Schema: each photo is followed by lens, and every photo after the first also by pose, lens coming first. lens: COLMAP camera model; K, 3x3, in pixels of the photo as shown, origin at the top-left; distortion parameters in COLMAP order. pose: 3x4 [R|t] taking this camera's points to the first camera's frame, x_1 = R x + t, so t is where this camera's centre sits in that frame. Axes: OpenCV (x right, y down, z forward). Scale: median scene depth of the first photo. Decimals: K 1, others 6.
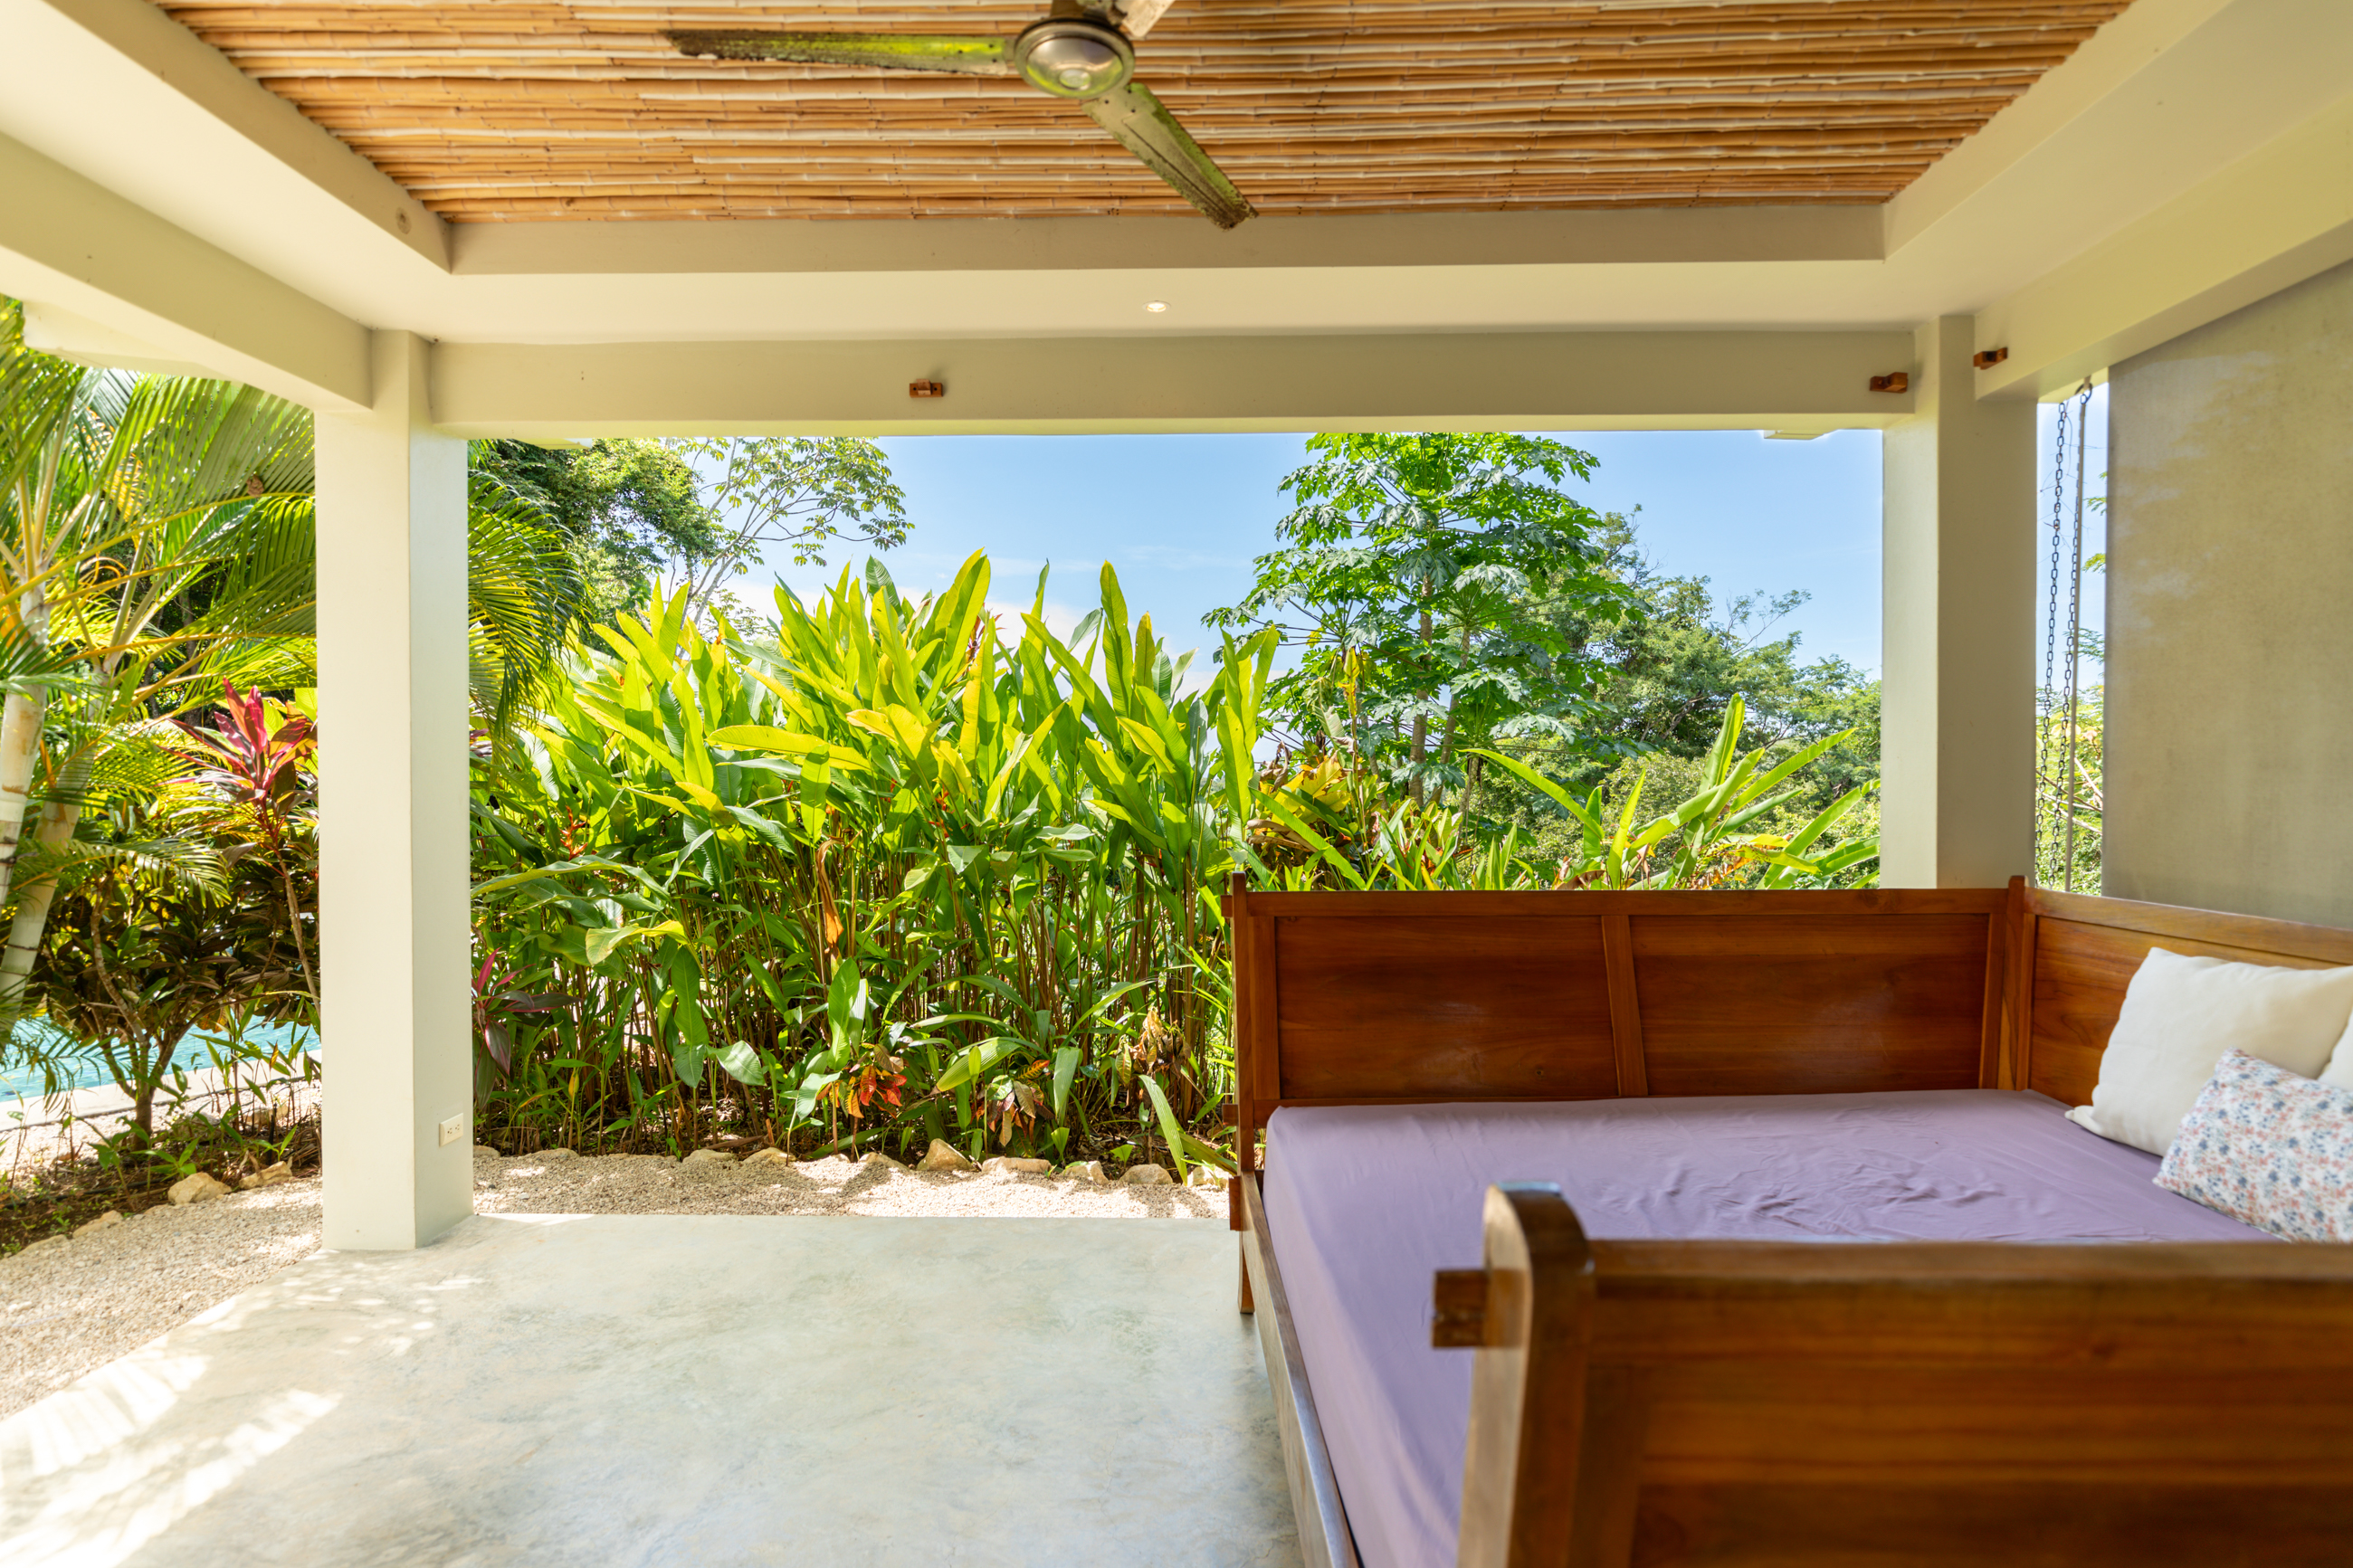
lens RADIAL K [[1153.9, 0, 1176.5], [0, 1153.9, 784.0], [0, 0, 1]] dist [-0.000645, 0.000191]
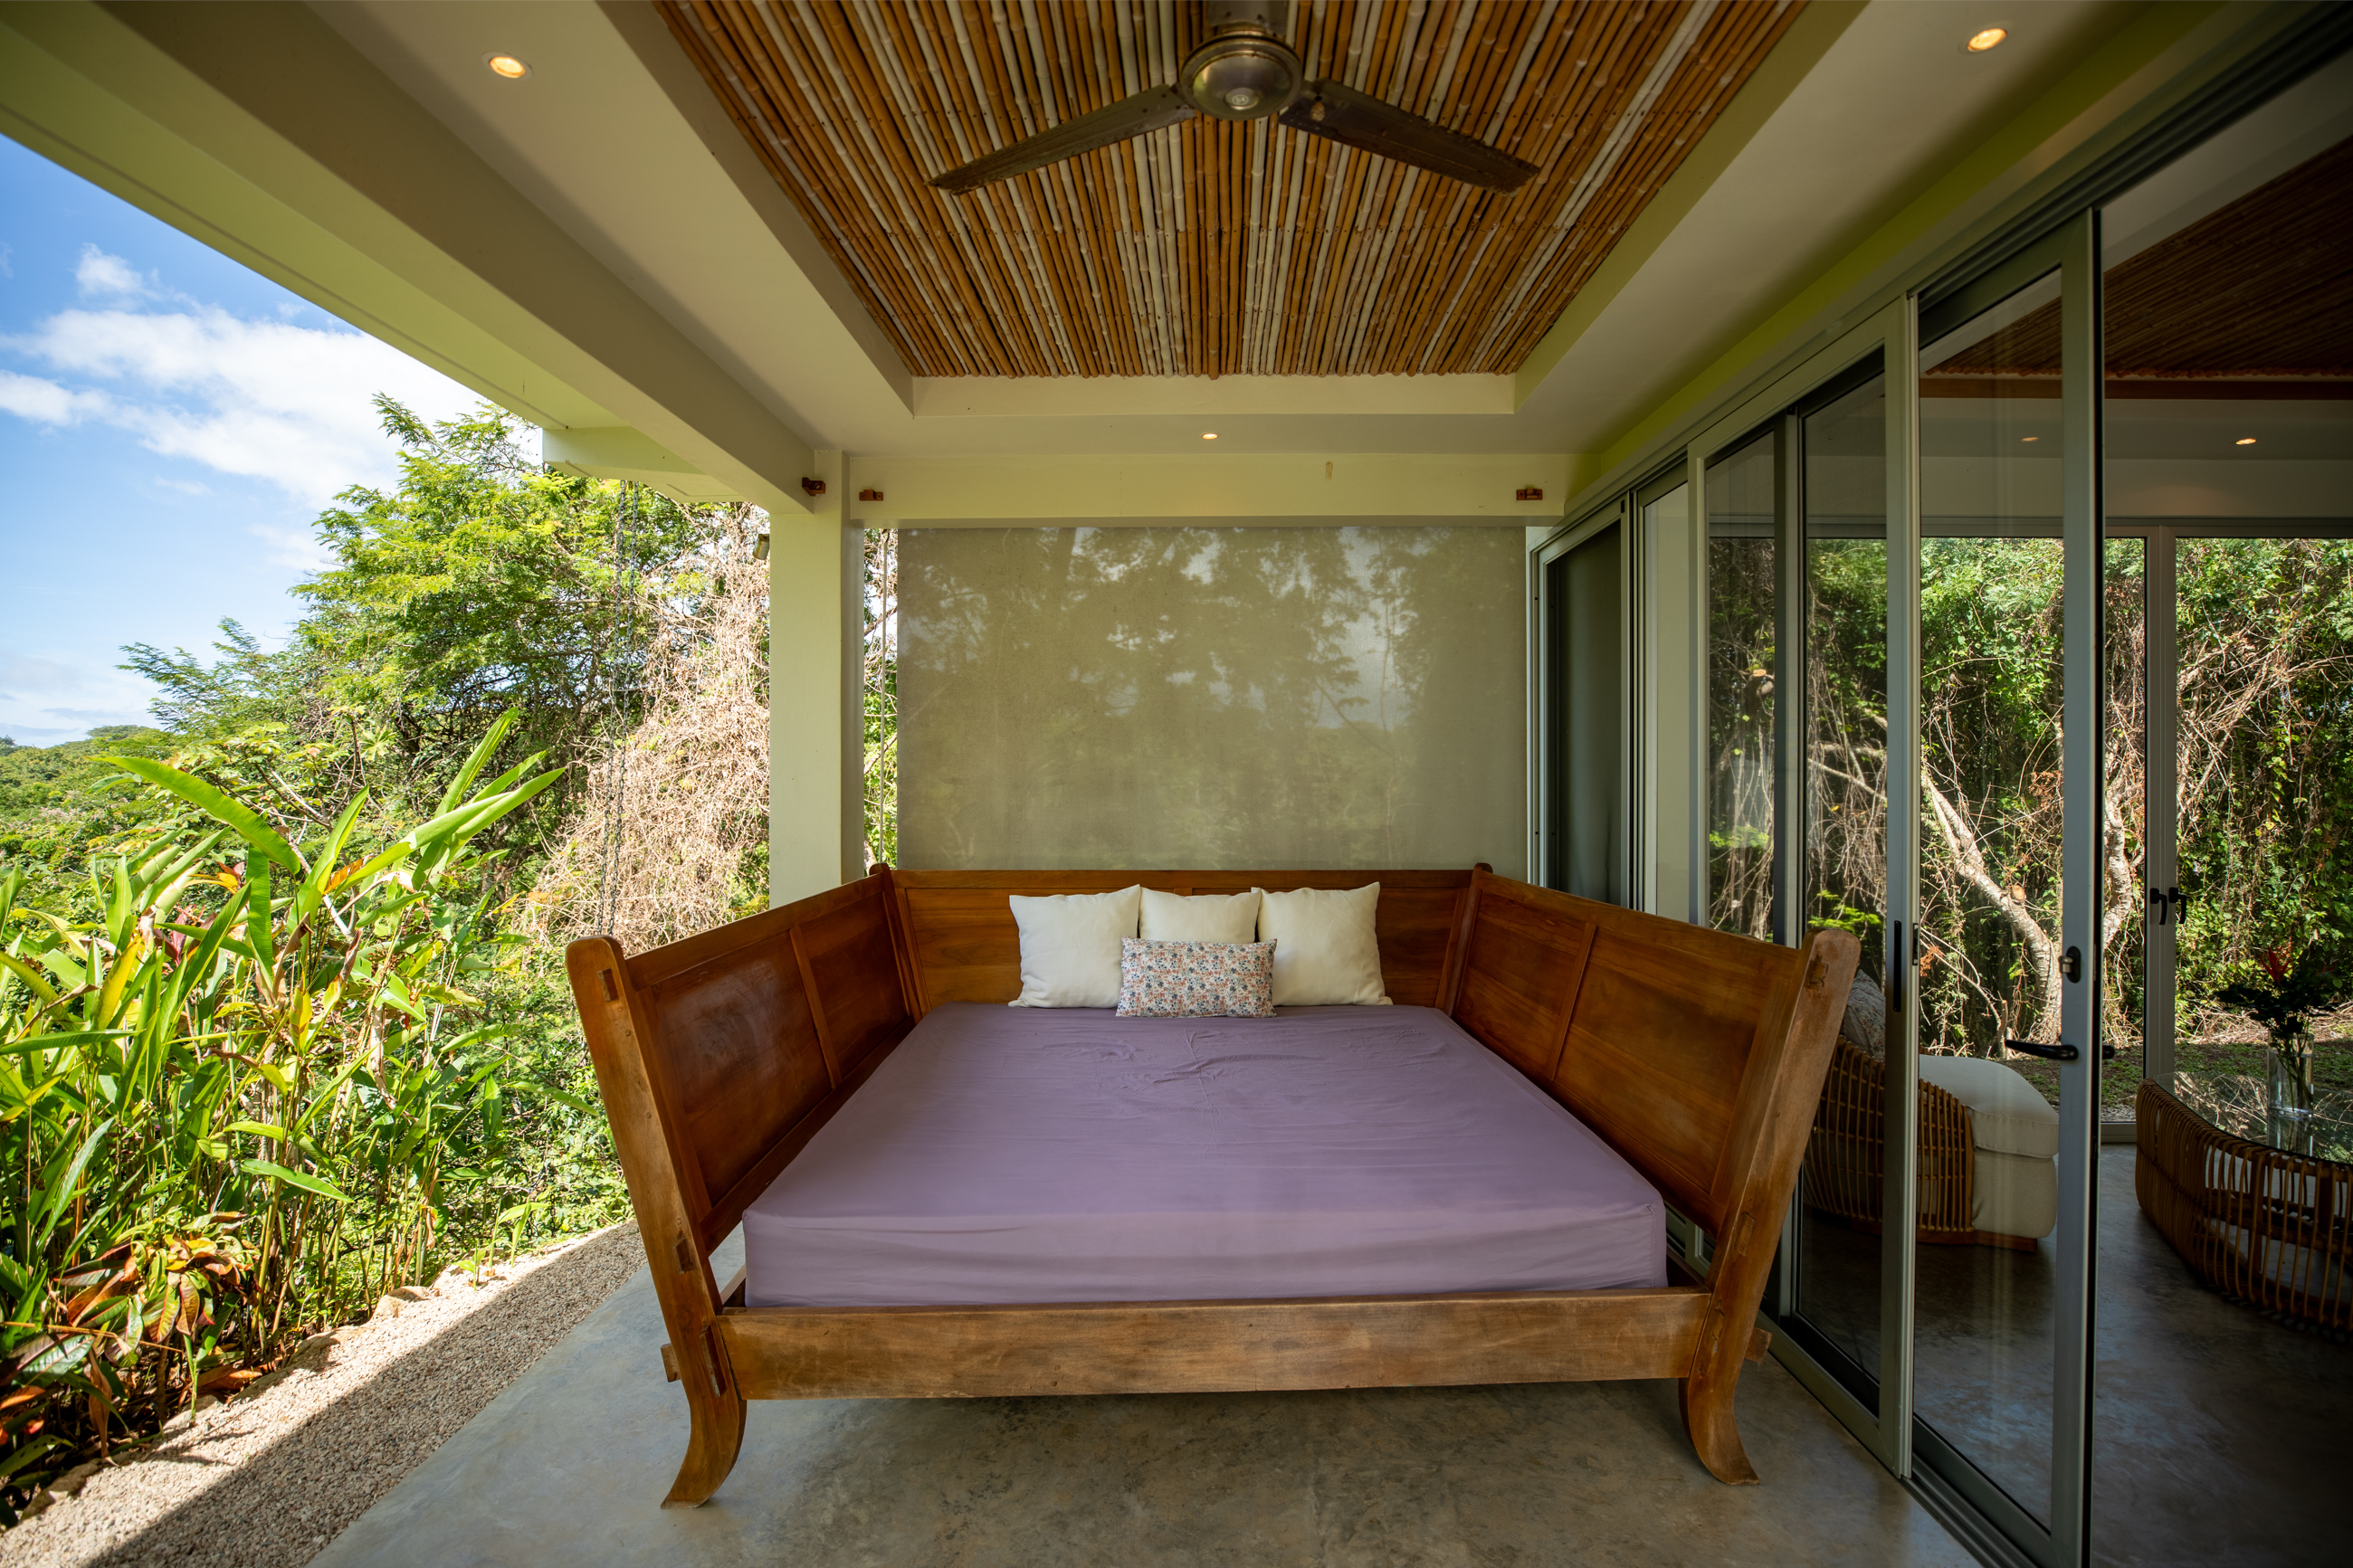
lens RADIAL K [[1091.1, 0, 1171.1], [0, 1091.1, 787.5], [0, 0, 1]] dist [-0.045114, 0.016077]
pose [[-0.002115, 0.000890, 0.999997, -0.722397], [0.008126, 0.999967, -0.000873, -0.011497], [-0.999965, 0.008124, -0.002122, 0.756323]]
